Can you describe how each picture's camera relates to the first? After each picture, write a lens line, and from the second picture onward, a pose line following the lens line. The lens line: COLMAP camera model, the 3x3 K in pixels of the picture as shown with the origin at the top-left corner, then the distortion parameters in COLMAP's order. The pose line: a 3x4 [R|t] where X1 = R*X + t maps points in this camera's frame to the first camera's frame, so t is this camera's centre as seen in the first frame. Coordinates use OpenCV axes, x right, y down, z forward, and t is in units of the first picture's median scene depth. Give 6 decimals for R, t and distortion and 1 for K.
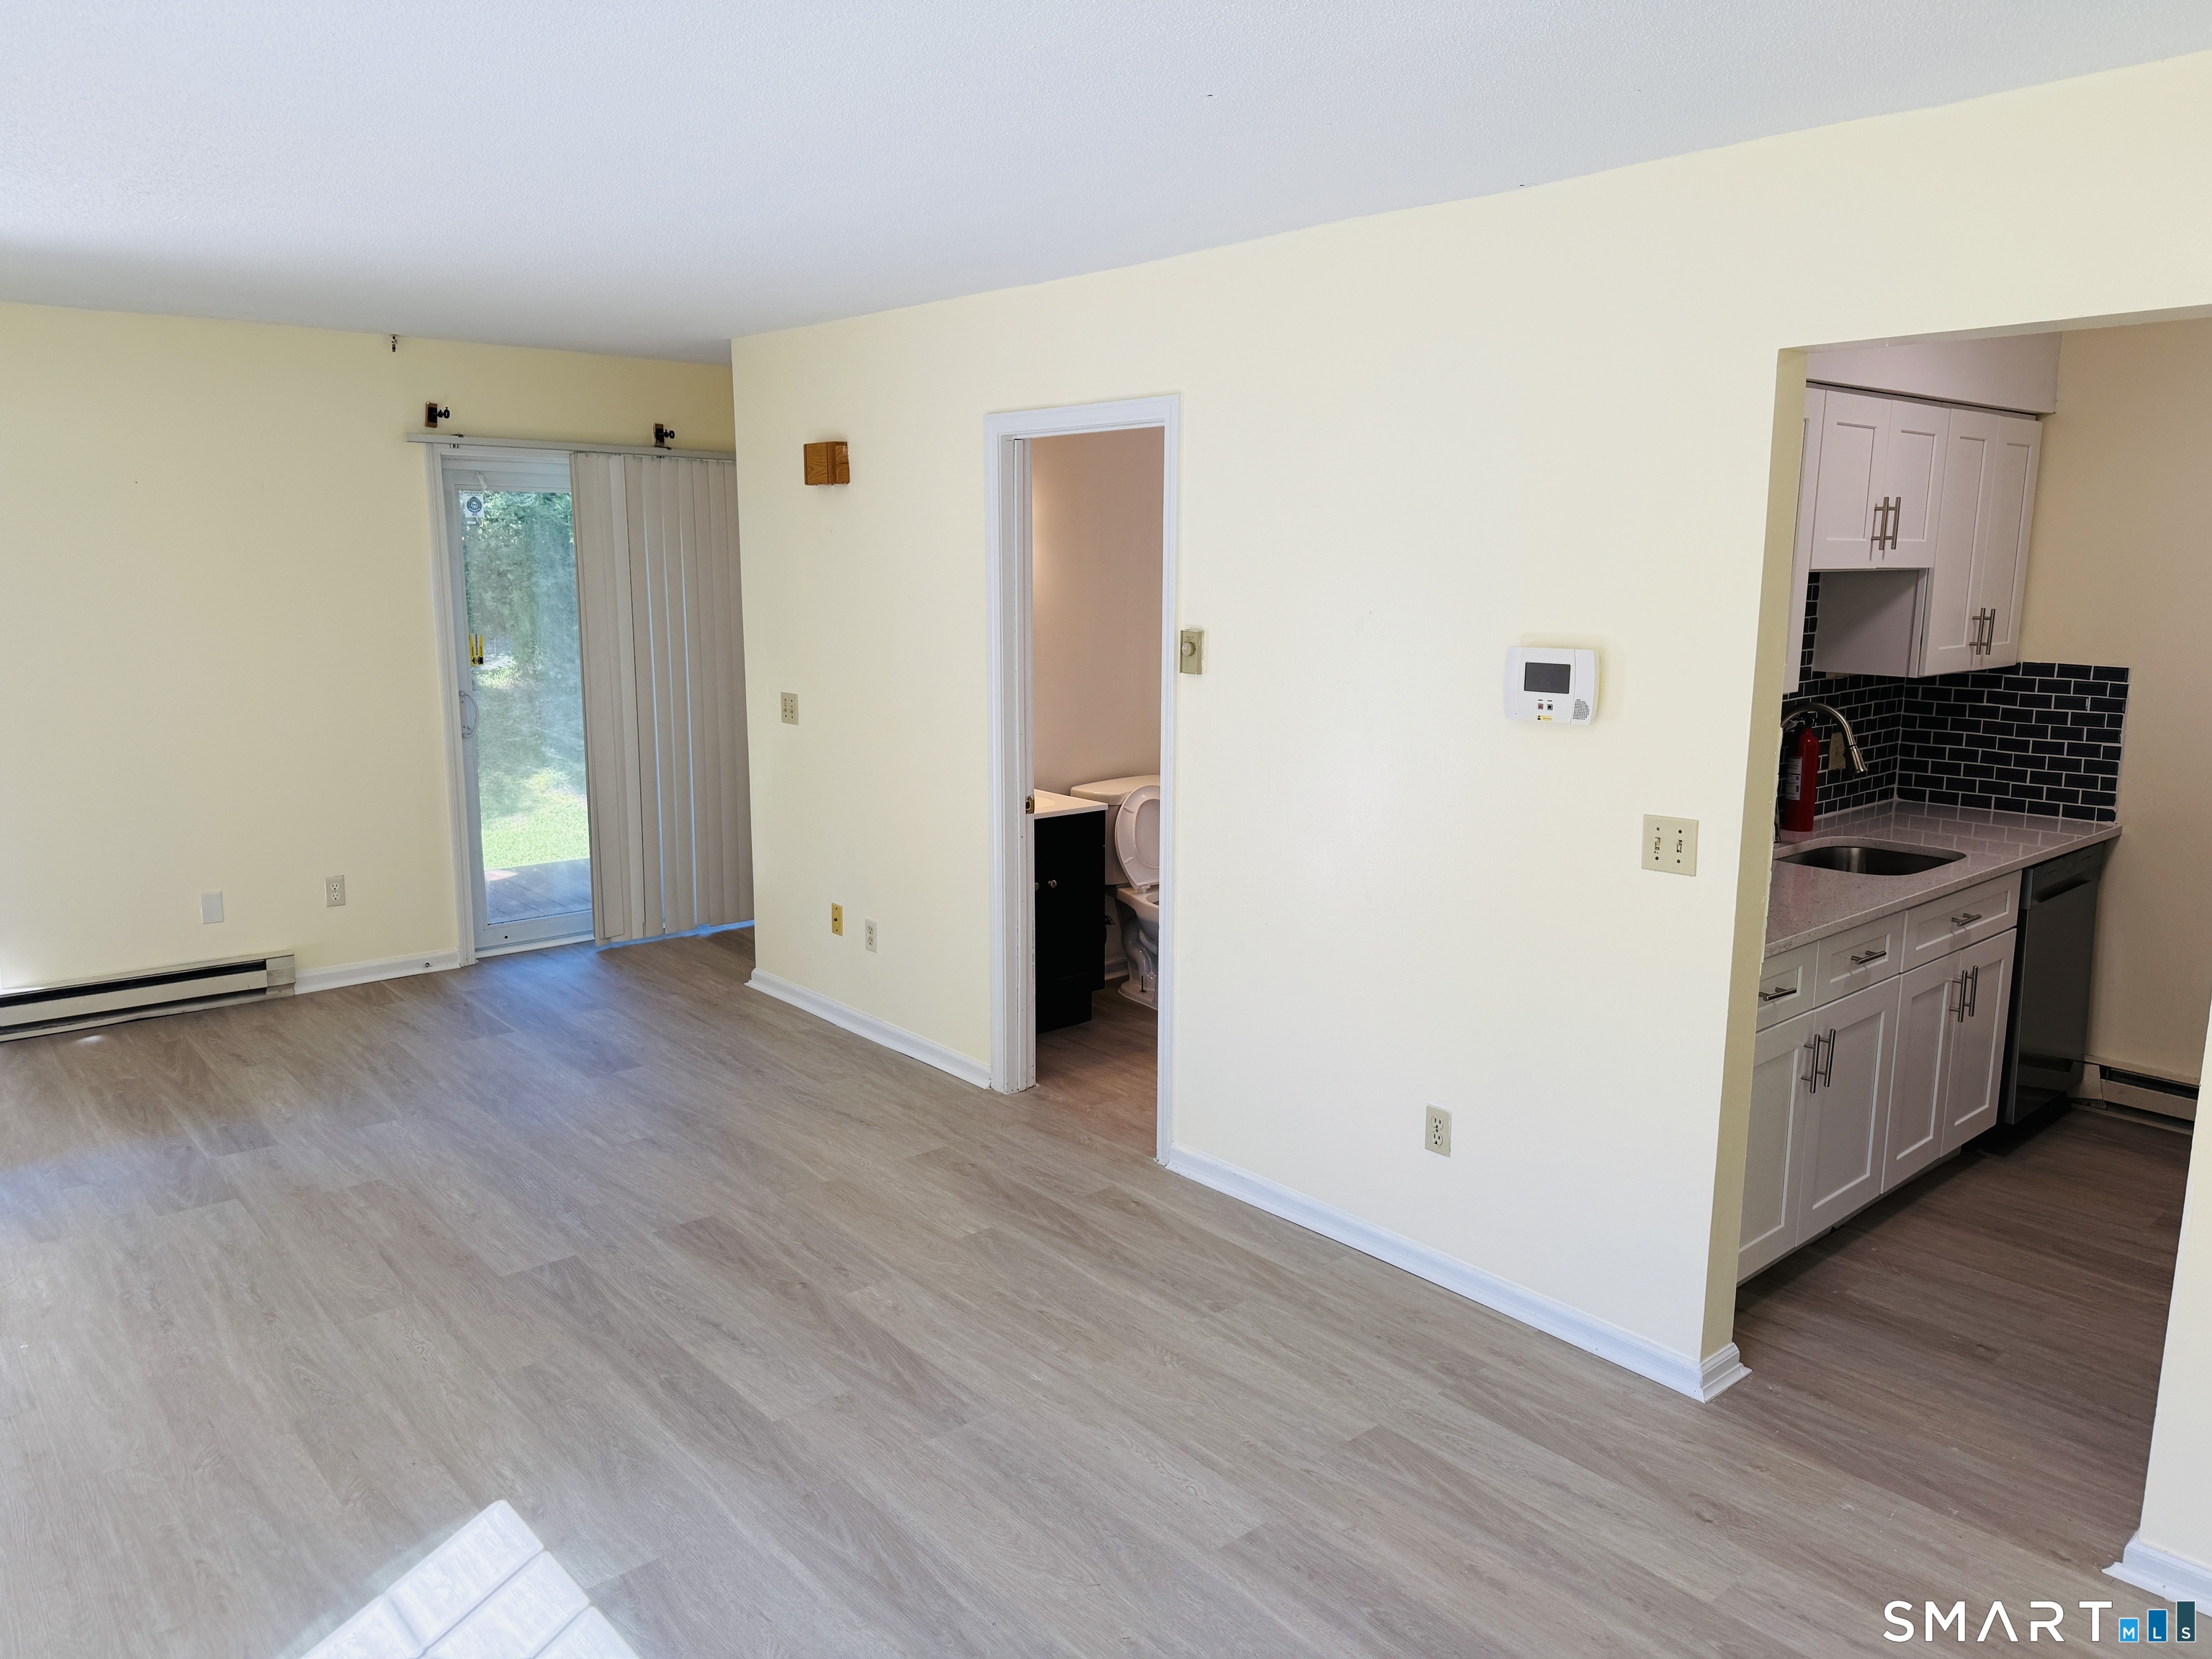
lens RADIAL K [[1567.9, 0, 1102.3], [0, 1567.9, 800.6], [0, 0, 1]] dist [0.033997, -0.049911]
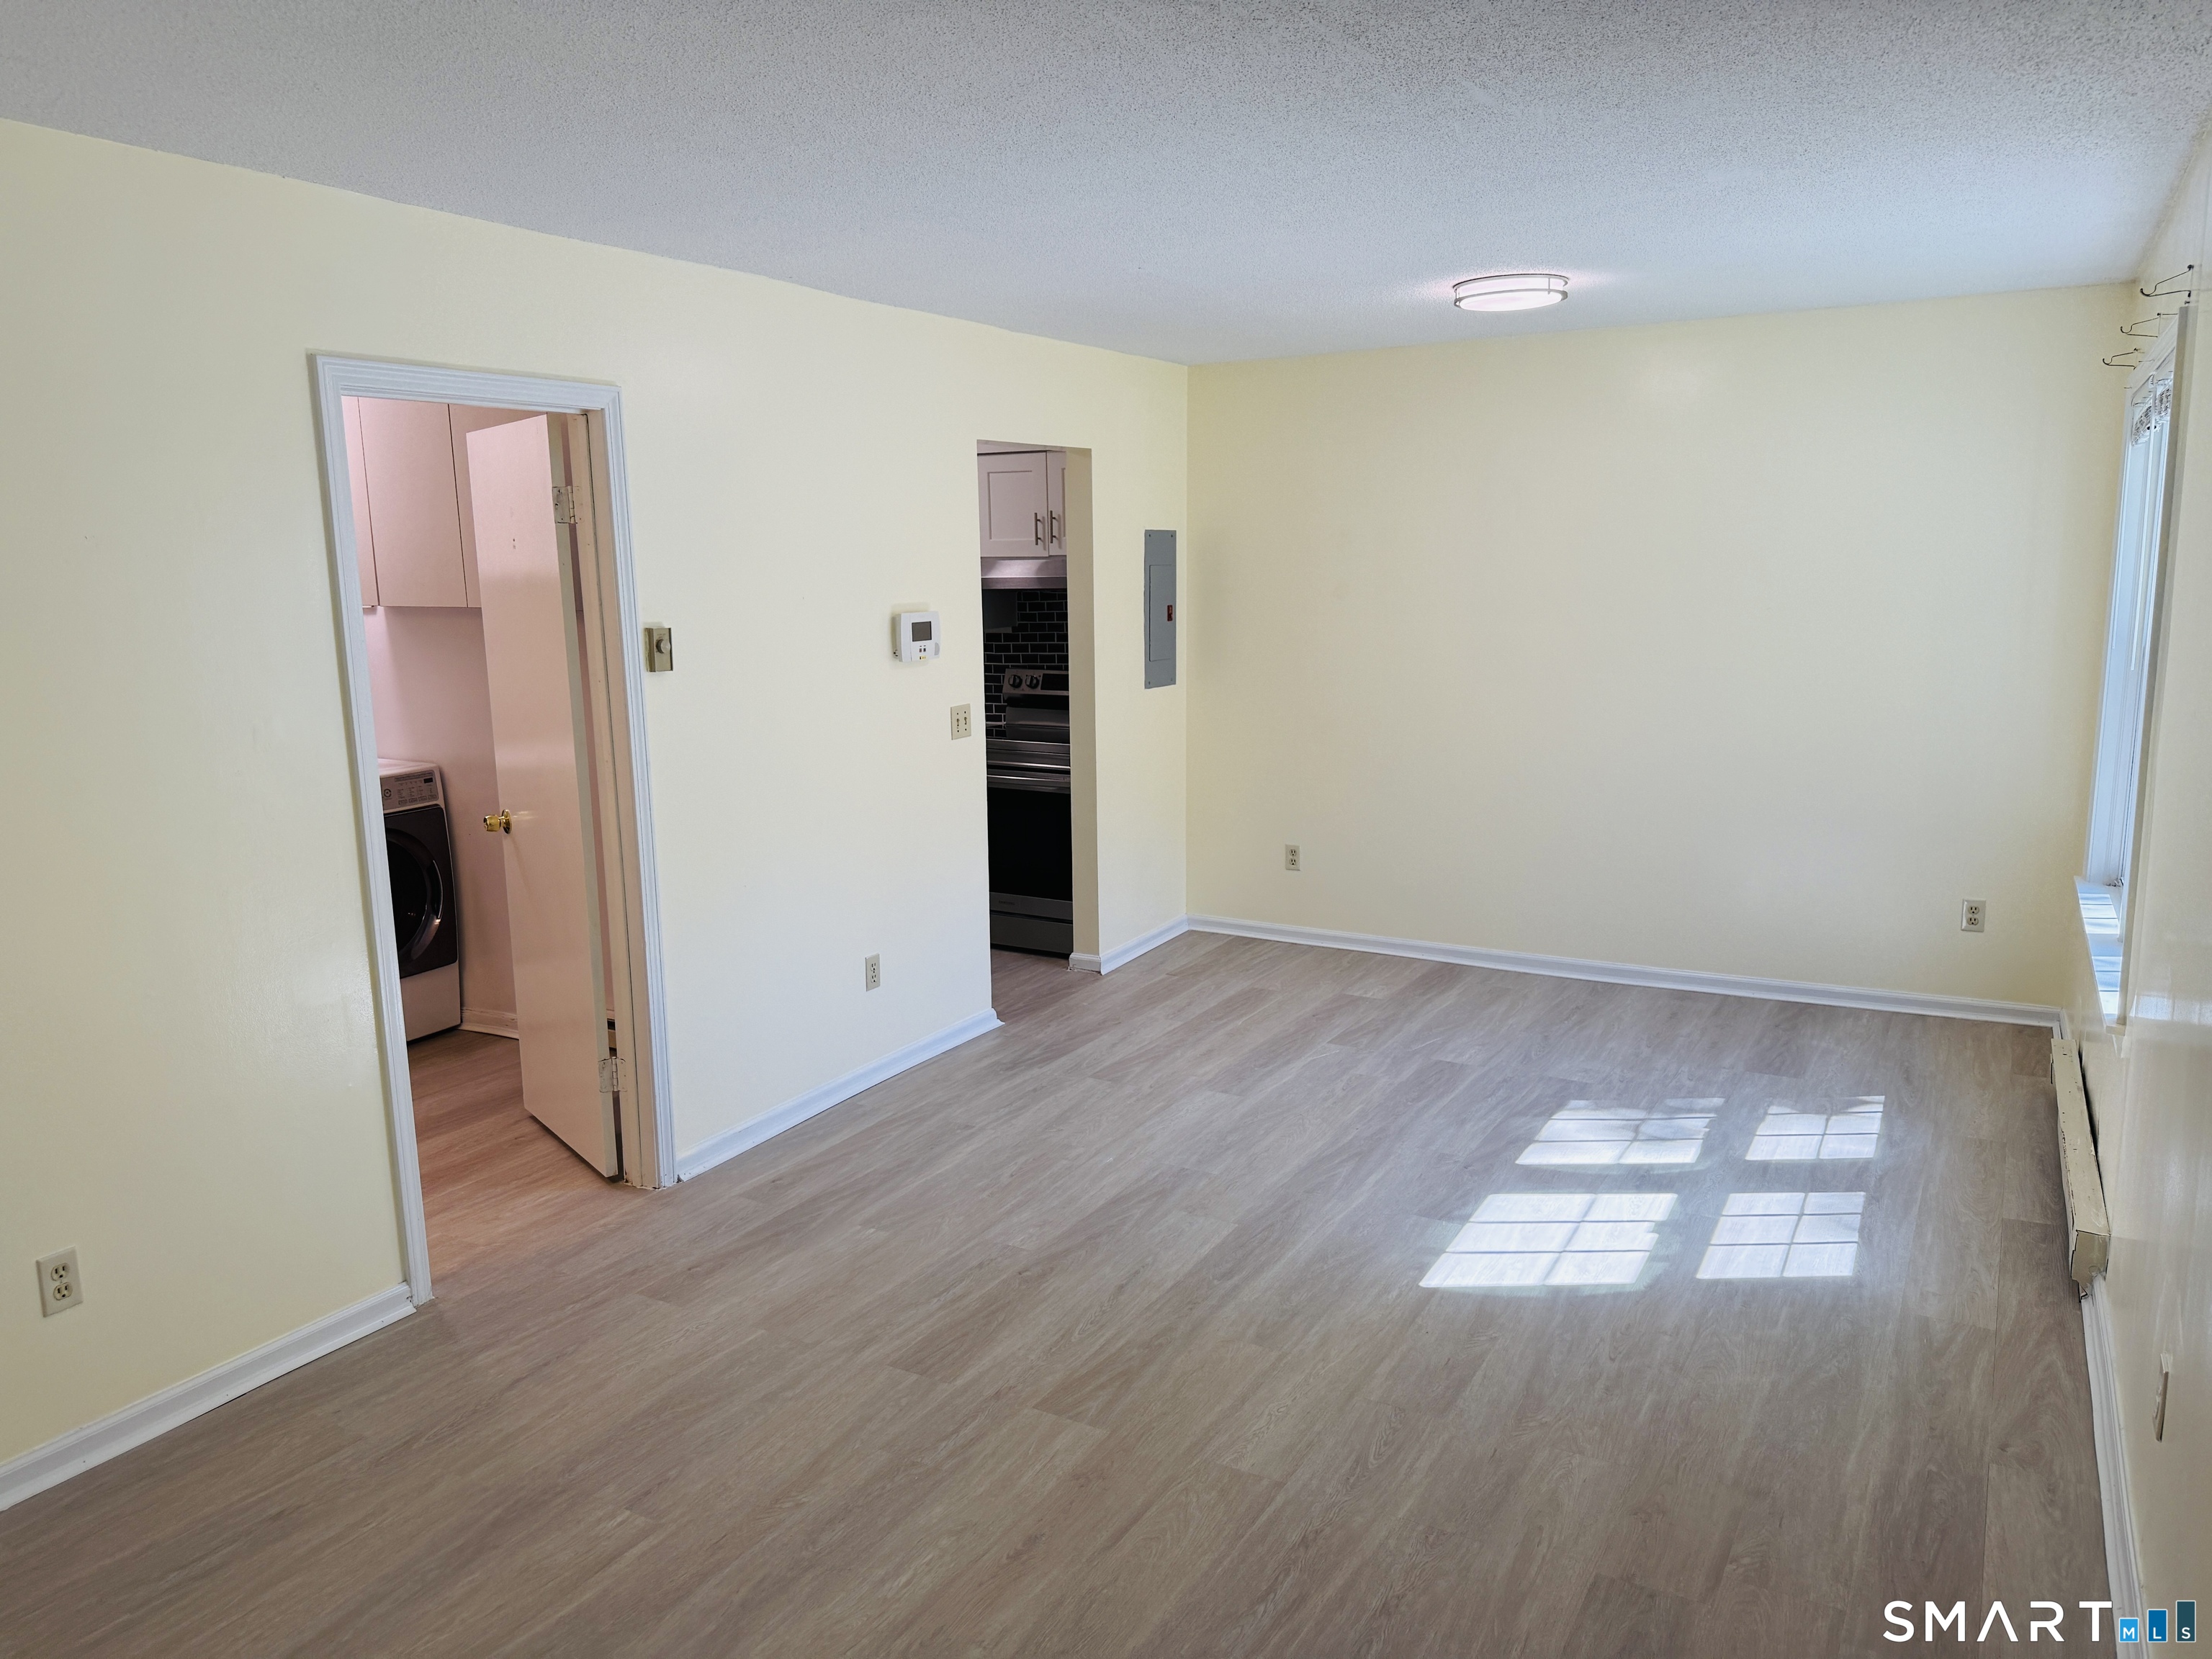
lens RADIAL K [[1549.8, 0, 1104.1], [0, 1549.8, 801.1], [0, 0, 1]] dist [0.190215, -0.351716]
pose [[-0.324904, -0.146381, 0.934350, -1.102434], [0.166685, 0.963621, 0.208928, -0.185102], [-0.930942, 0.223623, -0.288685, 1.170418]]
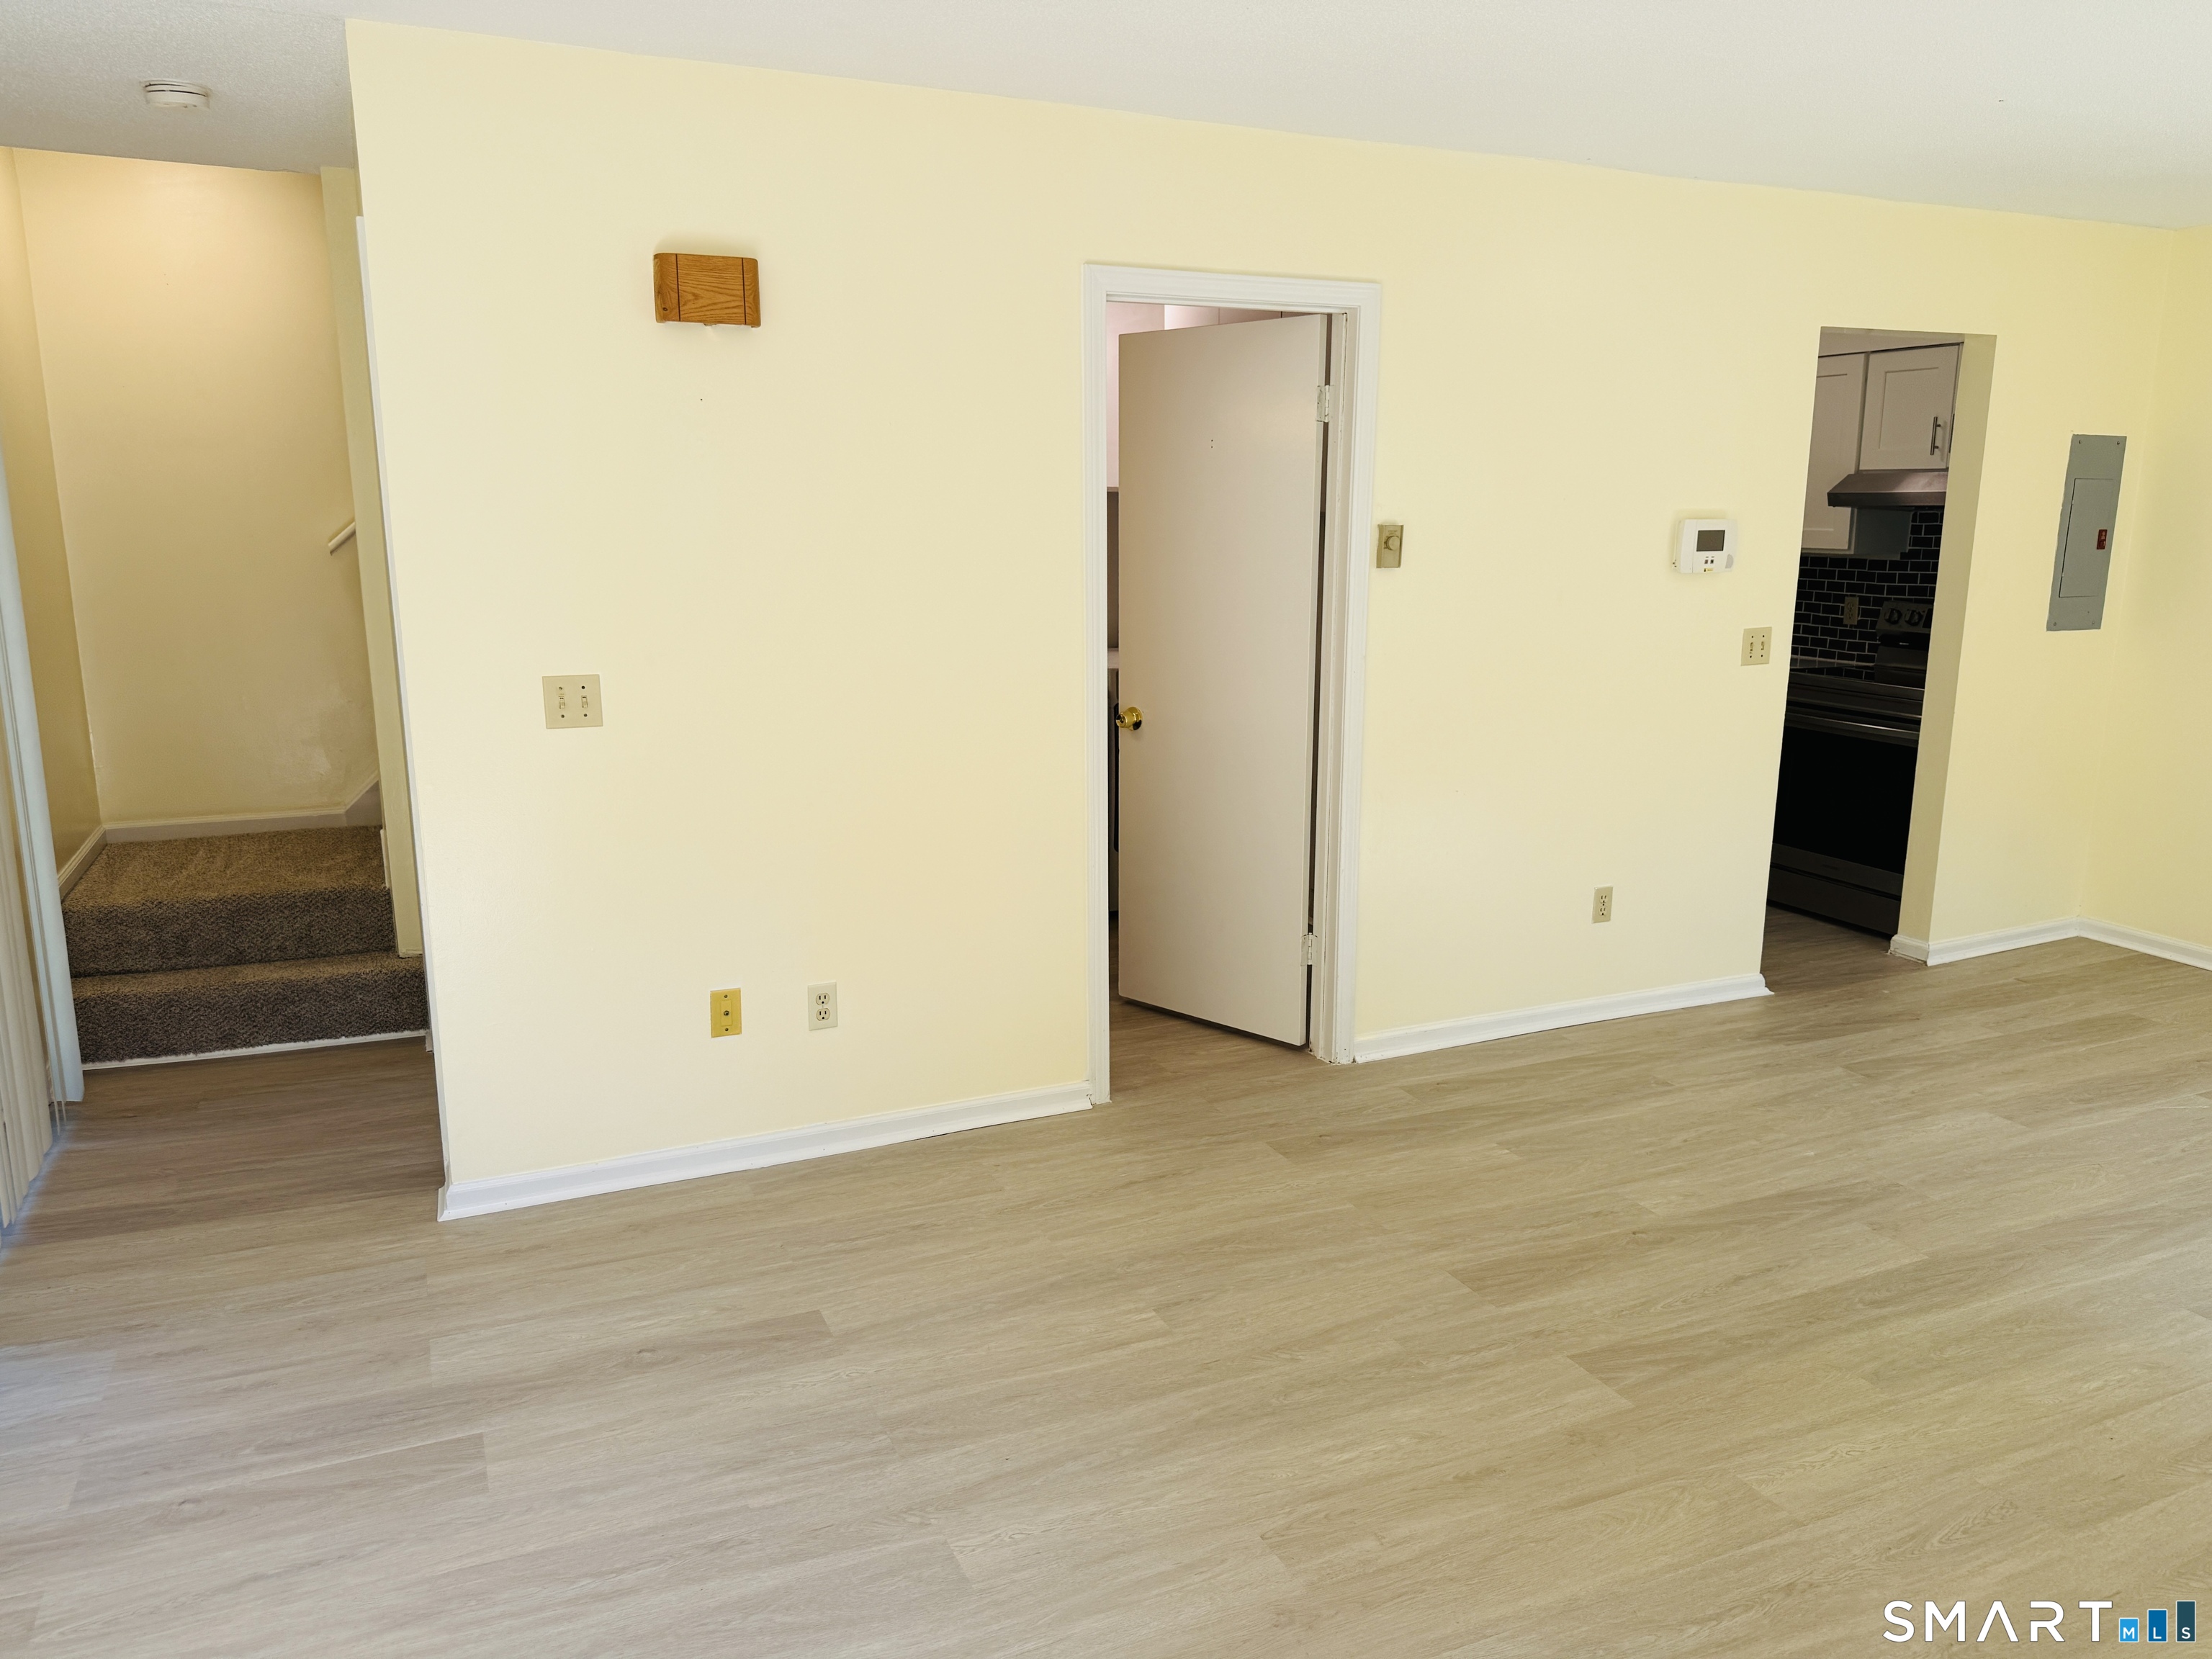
lens RADIAL K [[1555.6, 0, 1100.8], [0, 1555.6, 828.1], [0, 0, 1]] dist [0.055726, -0.082638]
pose [[0.285656, -0.197736, 0.937711, -1.094718], [0.154379, 0.975197, 0.158612, -0.118993], [-0.945816, 0.099455, 0.309097, 0.985847]]
